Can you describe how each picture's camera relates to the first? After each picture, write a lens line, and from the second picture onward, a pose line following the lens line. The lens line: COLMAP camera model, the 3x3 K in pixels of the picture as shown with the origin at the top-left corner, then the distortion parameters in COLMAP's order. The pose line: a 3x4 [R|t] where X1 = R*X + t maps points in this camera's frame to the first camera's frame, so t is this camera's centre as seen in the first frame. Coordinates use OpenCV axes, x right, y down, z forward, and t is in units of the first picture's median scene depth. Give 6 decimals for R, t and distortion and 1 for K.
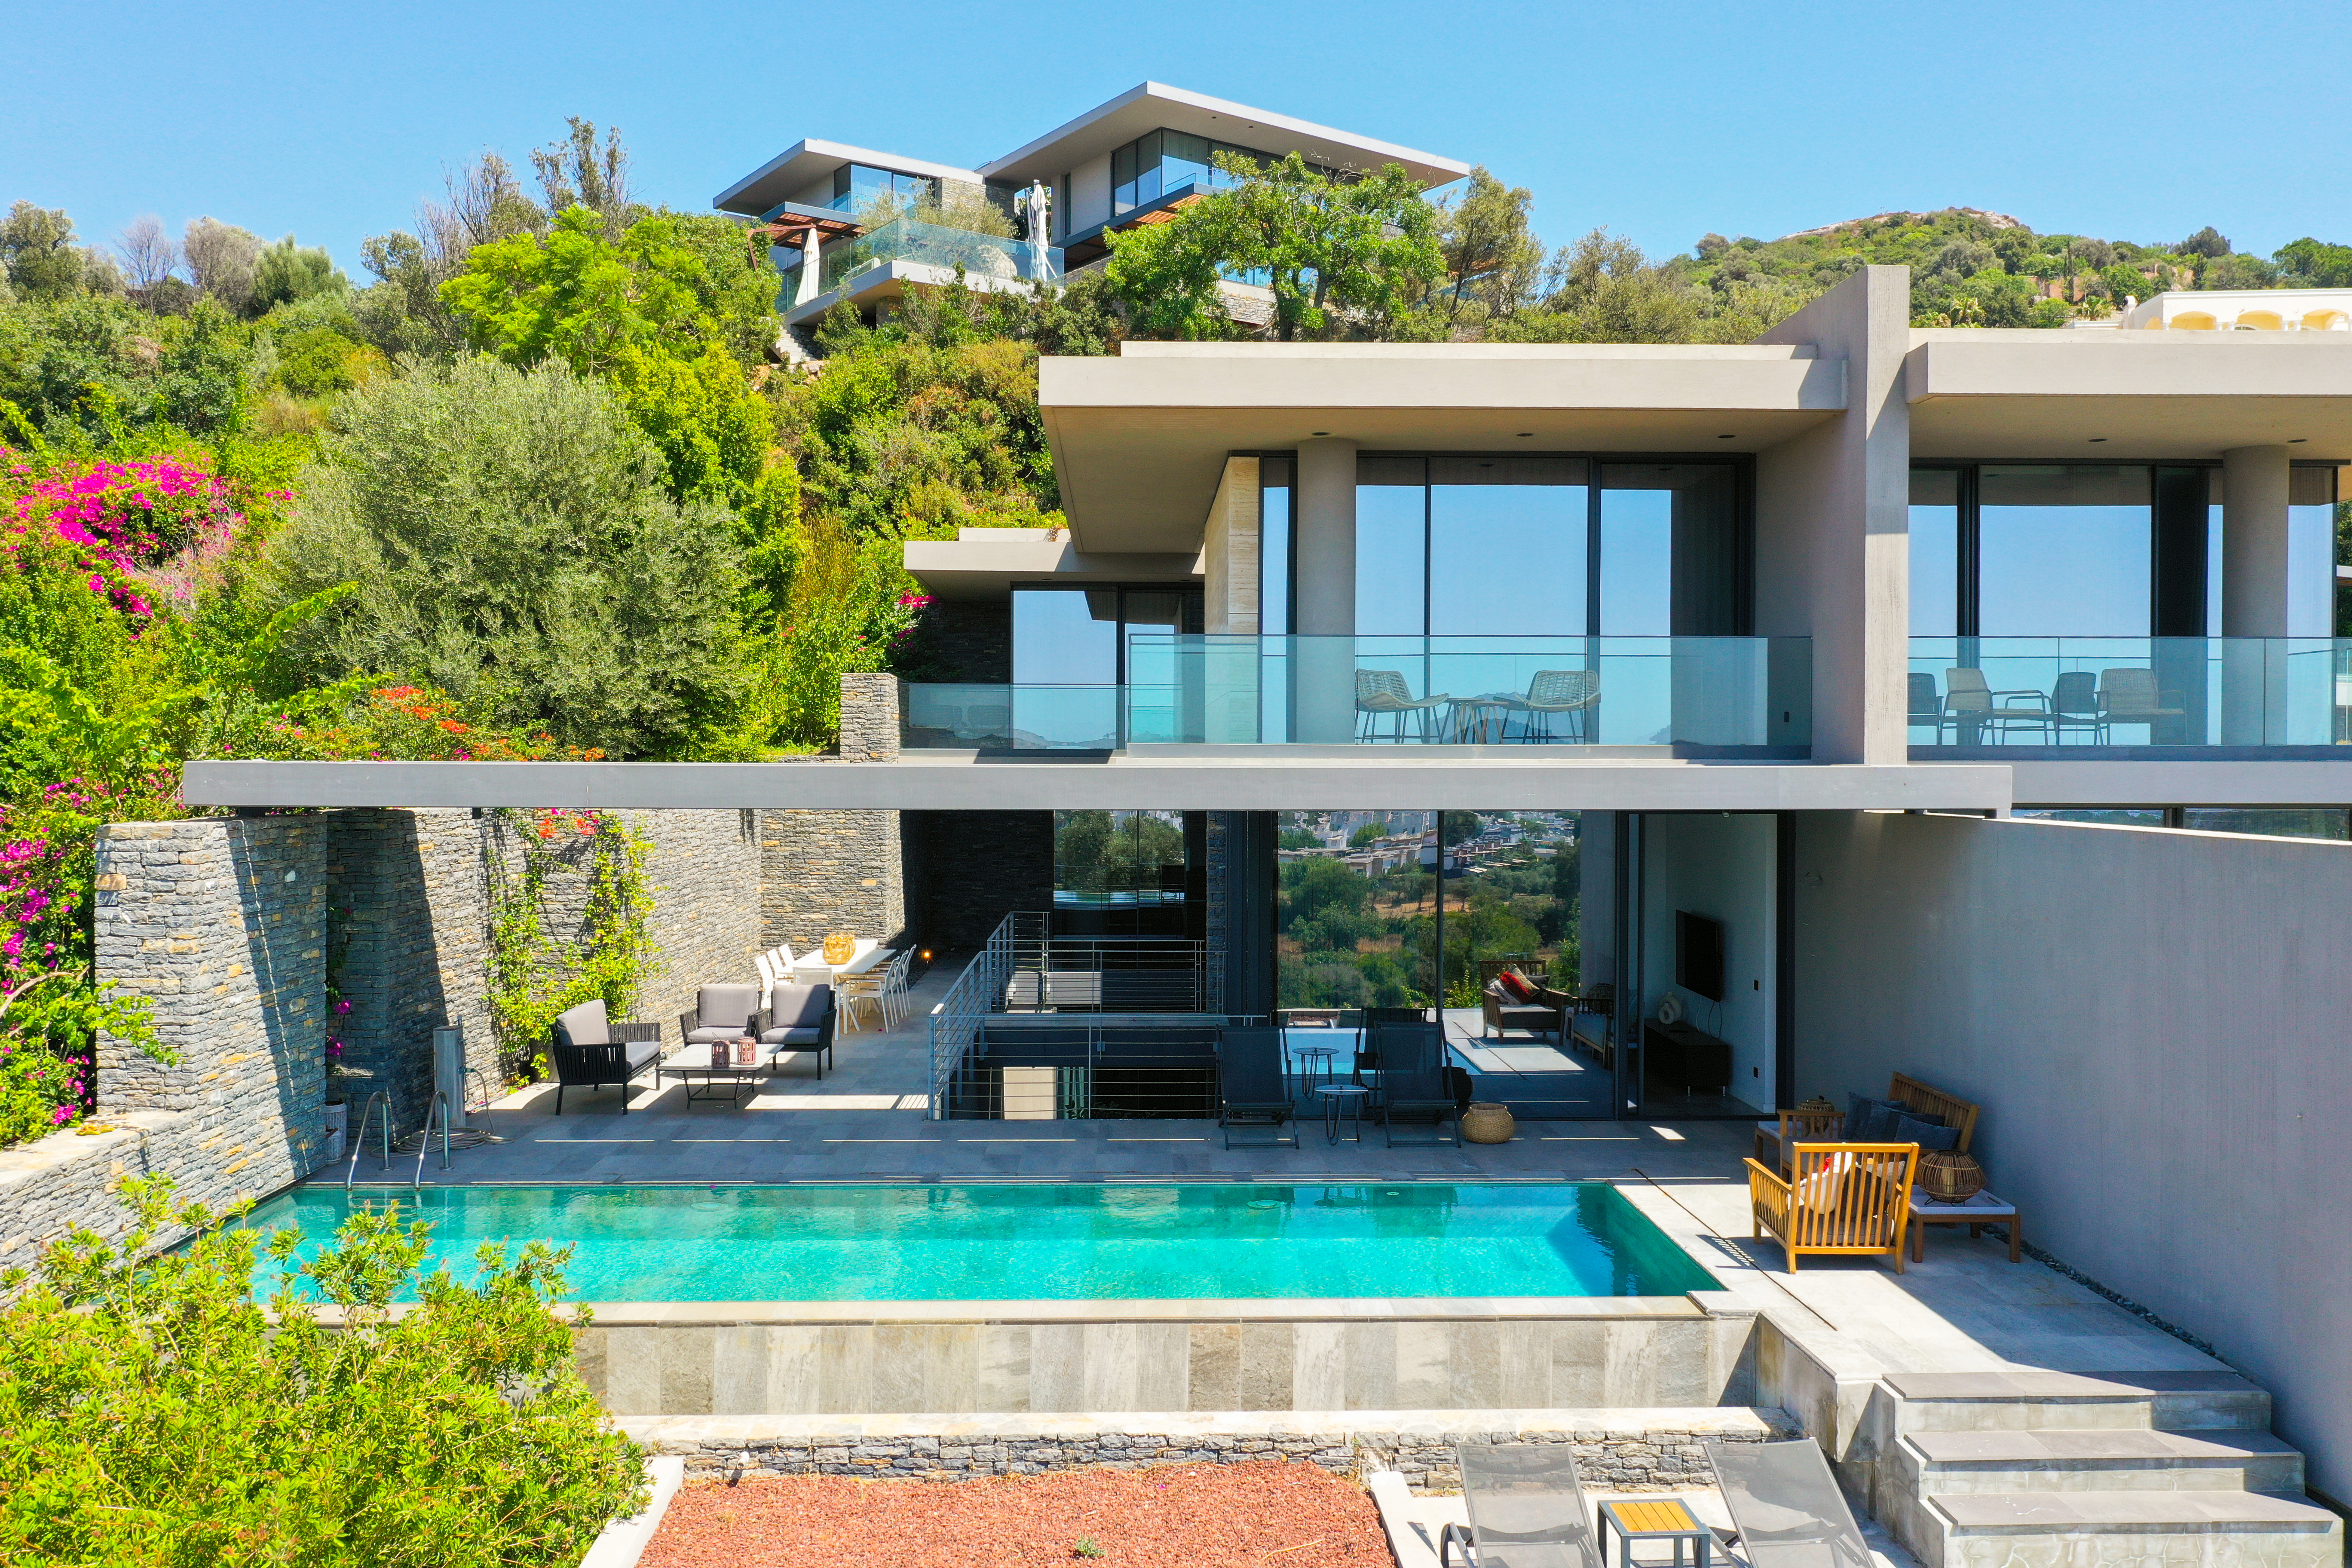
lens RADIAL K [[1853.3, 0, 1177.3], [0, 1853.3, 771.3], [0, 0, 1]] dist [0.007671, 0.002014]
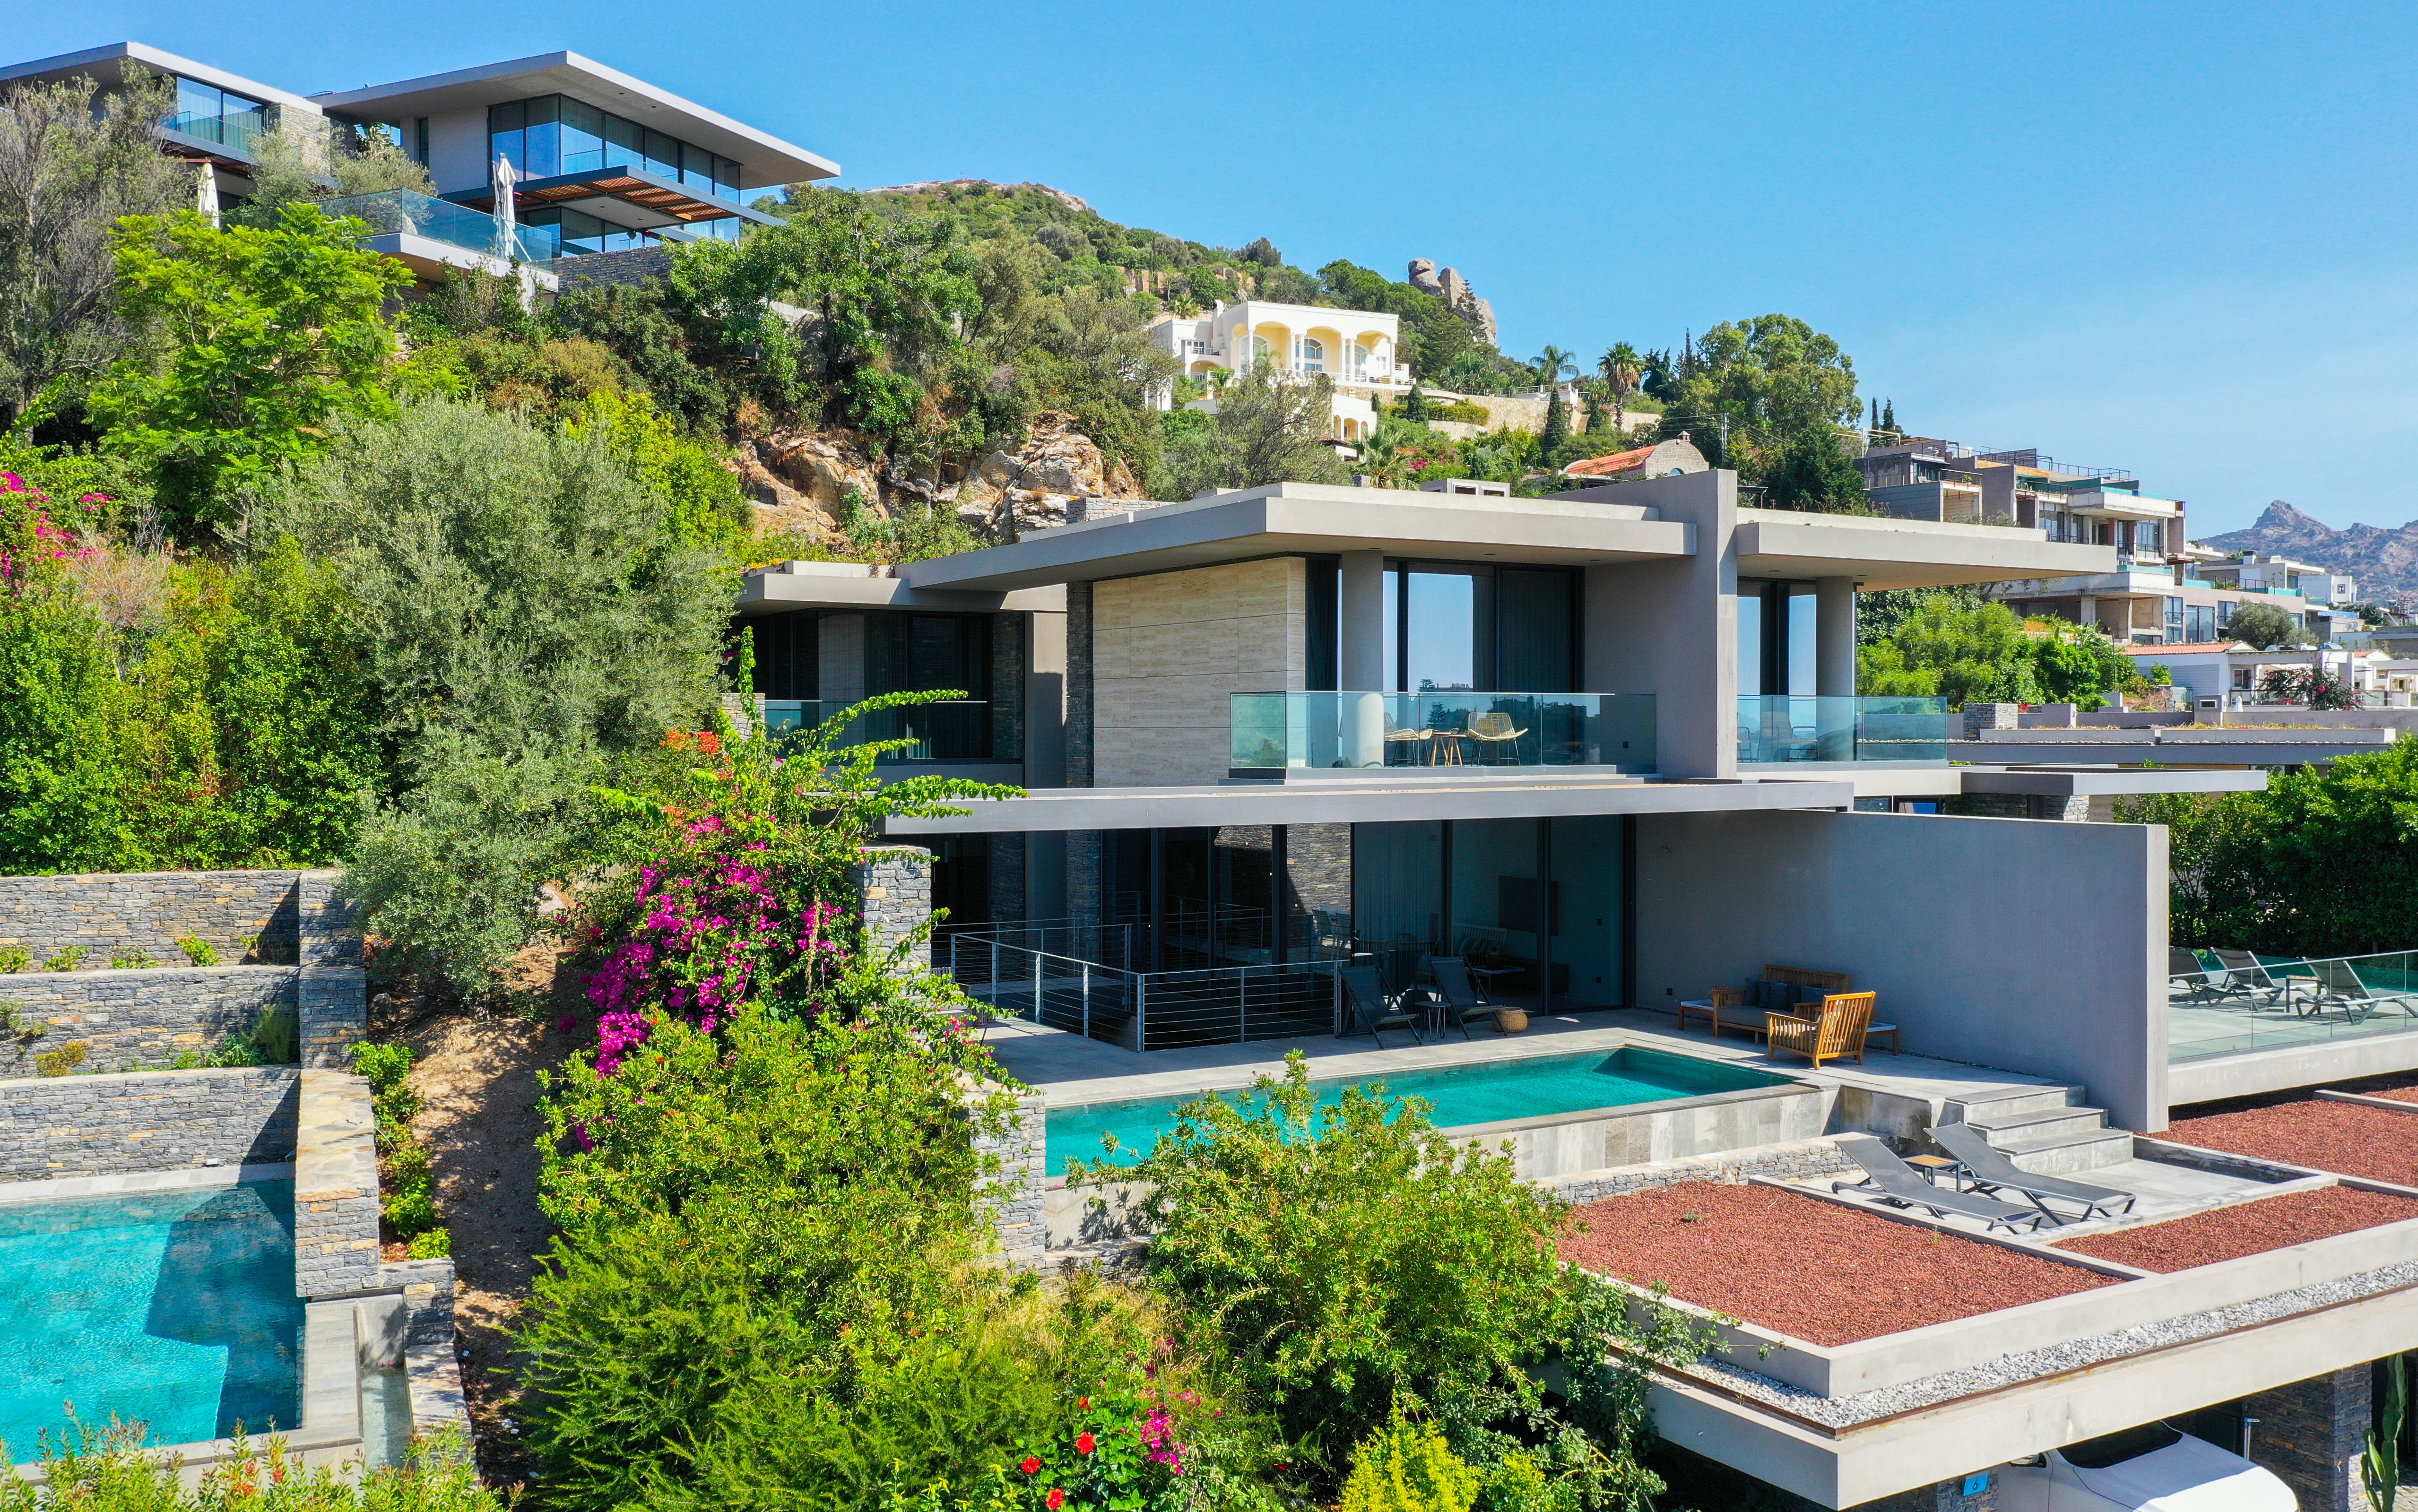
lens RADIAL K [[2043.6, 0, 1212.5], [0, 2043.6, 757.2], [0, 0, 1]] dist [-0.007691, 0.016746]
pose [[0.871937, -0.010292, 0.489510, -0.735528], [0.006632, 0.999936, 0.009211, -0.034277], [-0.489573, -0.004785, 0.871949, -0.278278]]
